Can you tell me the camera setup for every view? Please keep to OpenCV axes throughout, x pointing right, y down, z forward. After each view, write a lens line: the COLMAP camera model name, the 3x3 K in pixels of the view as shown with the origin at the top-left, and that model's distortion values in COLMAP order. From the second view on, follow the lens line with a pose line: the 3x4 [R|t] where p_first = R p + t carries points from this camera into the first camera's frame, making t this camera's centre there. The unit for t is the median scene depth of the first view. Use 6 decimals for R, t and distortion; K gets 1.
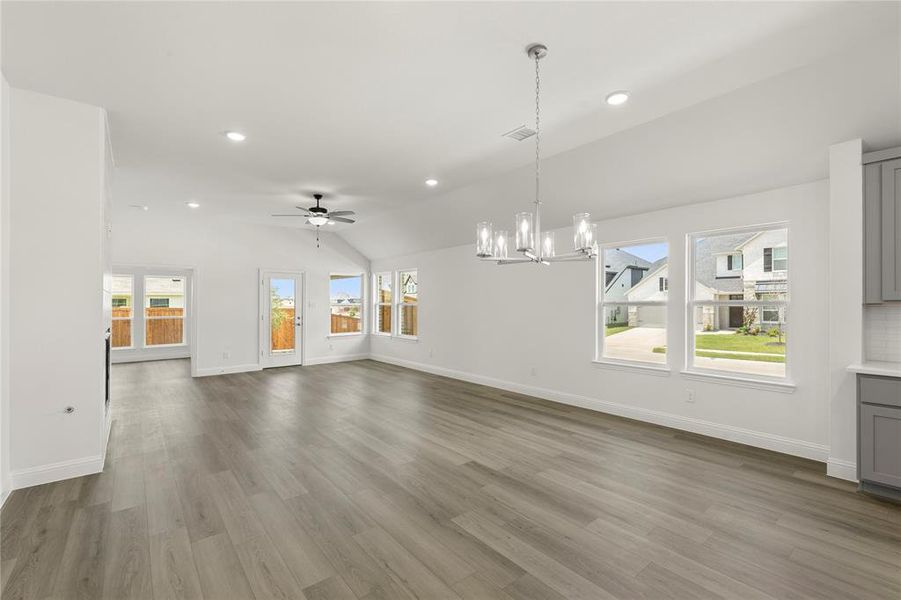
lens RADIAL K [[402.0, 0, 458.3], [0, 402.0, 305.5], [0, 0, 1]] dist [-0.000827, -0.000169]
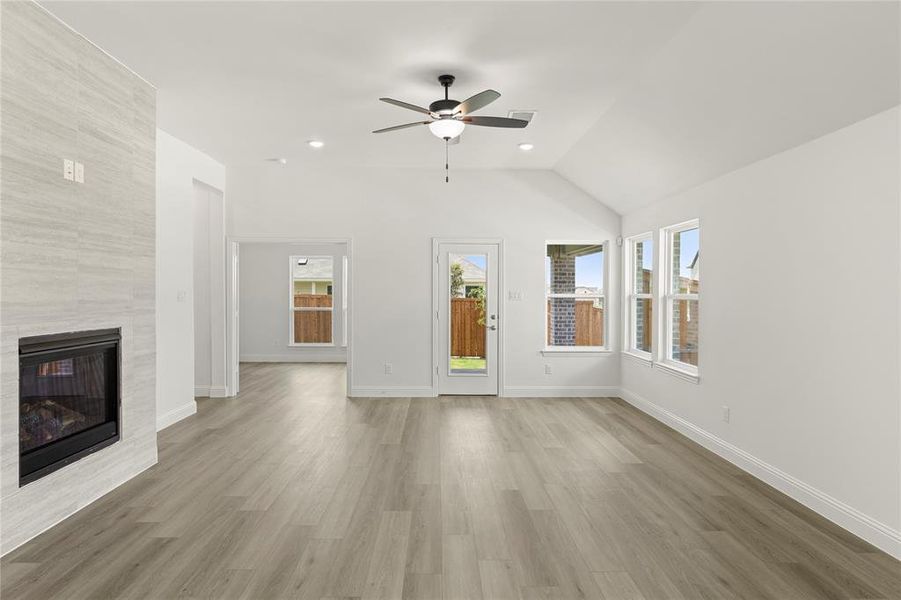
lens RADIAL K [[524.1, 0, 447.7], [0, 524.1, 290.6], [0, 0, 1]] dist [0.001663, 0.000123]
pose [[0.779770, 0.007563, -0.626020, 0.042516], [-0.015265, 0.999859, -0.006935, -0.002689], [0.625879, 0.014964, 0.779776, 0.336458]]
